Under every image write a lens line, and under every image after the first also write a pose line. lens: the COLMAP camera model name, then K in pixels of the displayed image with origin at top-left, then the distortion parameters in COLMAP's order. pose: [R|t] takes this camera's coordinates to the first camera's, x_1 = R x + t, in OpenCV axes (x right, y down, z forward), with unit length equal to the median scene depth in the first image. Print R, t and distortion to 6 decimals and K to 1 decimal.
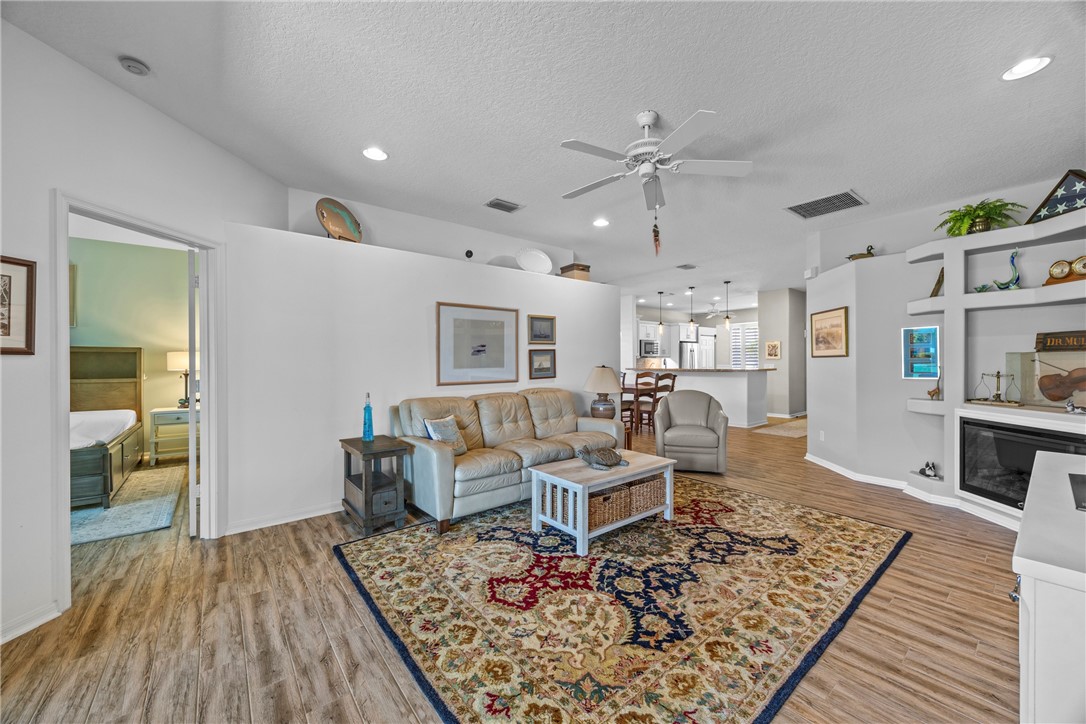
lens RADIAL K [[411.7, 0, 538.9], [0, 411.7, 359.4], [0, 0, 1]] dist [-0.003580, 0.000333]
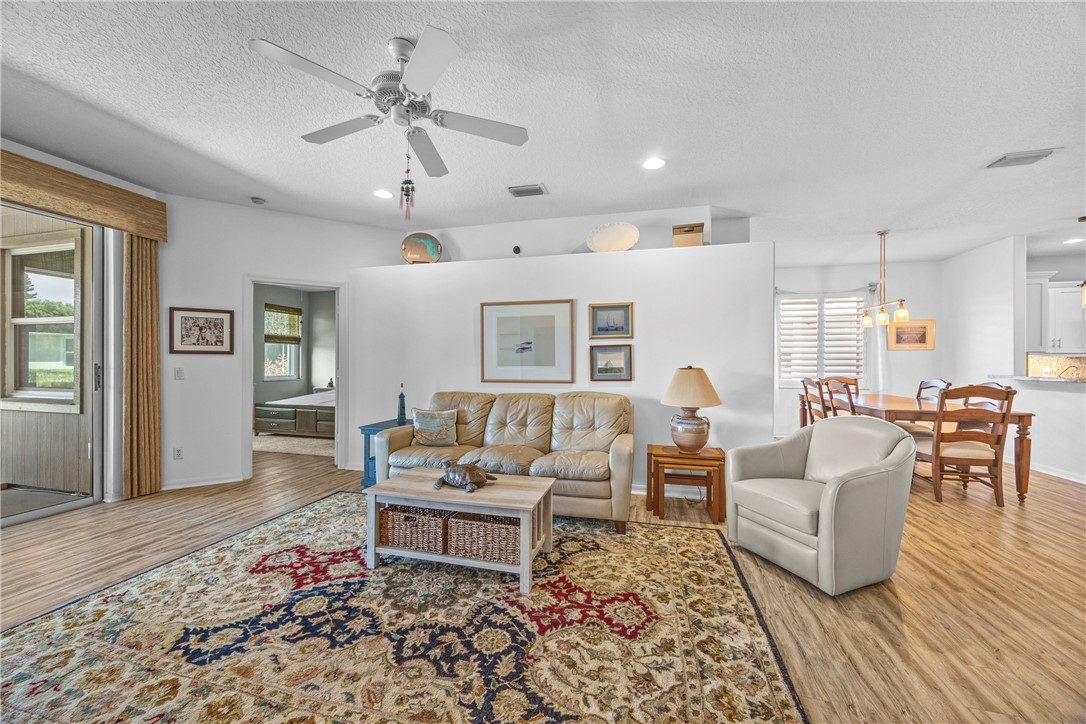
lens RADIAL K [[411.7, 0, 538.9], [0, 411.7, 359.4], [0, 0, 1]] dist [-0.003580, 0.000333]
pose [[0.593736, 0.002979, -0.804654, 0.973222], [-0.002663, 0.999995, 0.001737, 0.005164], [0.804655, 0.001112, 0.593741, 0.683890]]
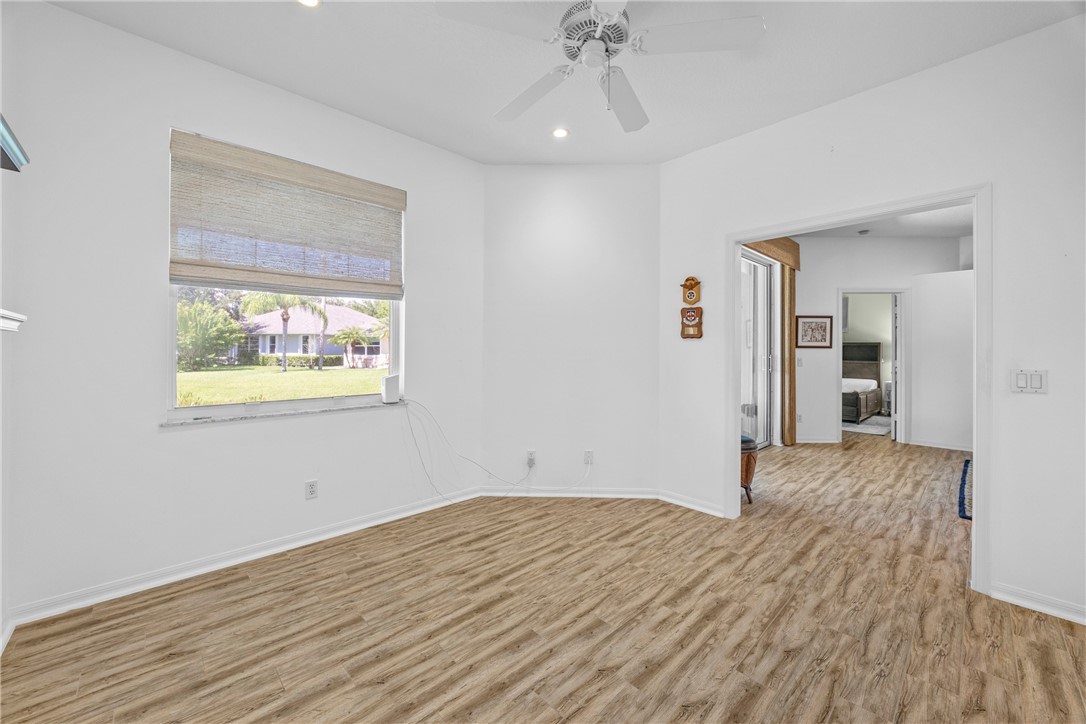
lens RADIAL K [[416.4, 0, 539.1], [0, 416.4, 352.5], [0, 0, 1]] dist [-0.003579, -0.000045]
pose [[0.077541, 0.006796, -0.996966, 1.033113], [0.000405, 0.999976, 0.006848, -0.002531], [0.996989, -0.000935, 0.077536, -0.869104]]
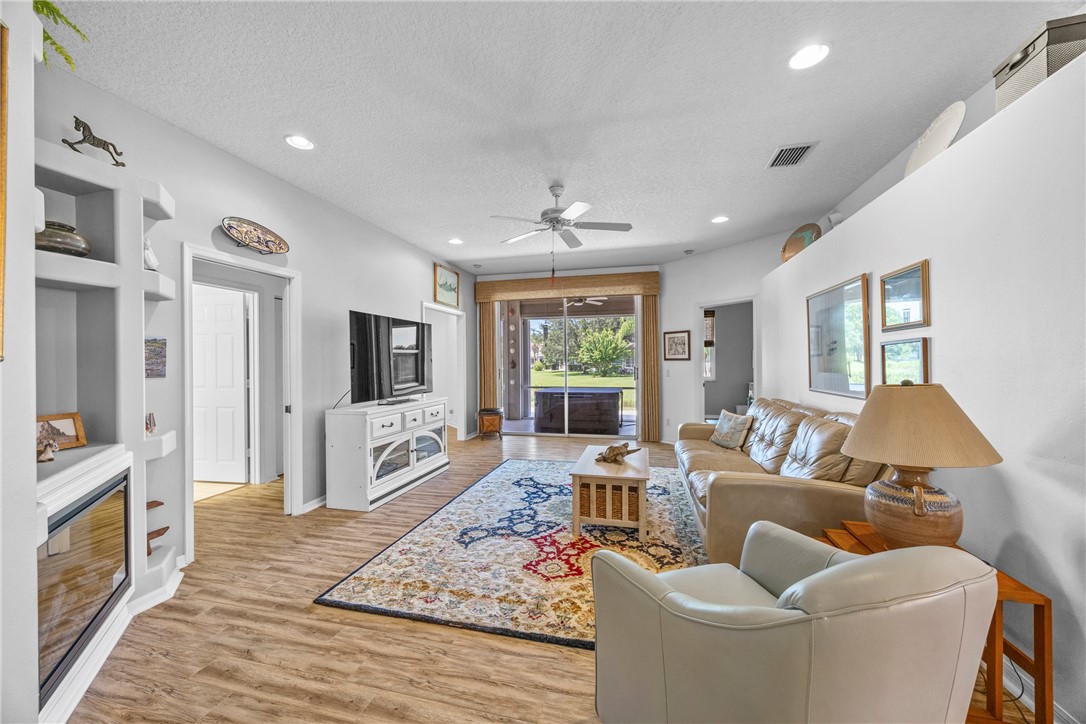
lens RADIAL K [[411.7, 0, 538.9], [0, 411.7, 359.4], [0, 0, 1]] dist [-0.003580, 0.000333]
pose [[-0.800006, 0.006675, -0.599955, 1.052980], [0.015319, 0.999839, -0.009303, -0.005173], [0.599796, -0.016633, -0.799980, 1.901436]]
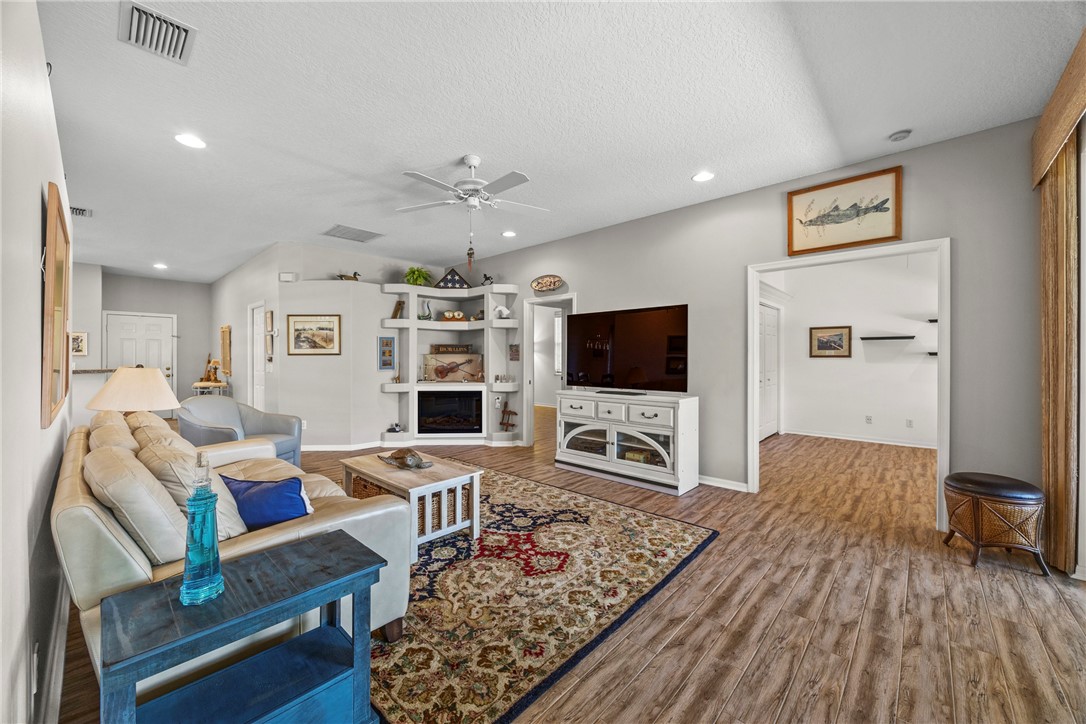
lens RADIAL K [[411.7, 0, 538.9], [0, 411.7, 359.4], [0, 0, 1]] dist [-0.003580, 0.000333]
pose [[-0.147330, -0.001651, 0.989086, -0.901403], [-0.005443, 0.999985, 0.000859, 0.003190], [-0.989072, -0.005257, -0.147337, 0.905985]]
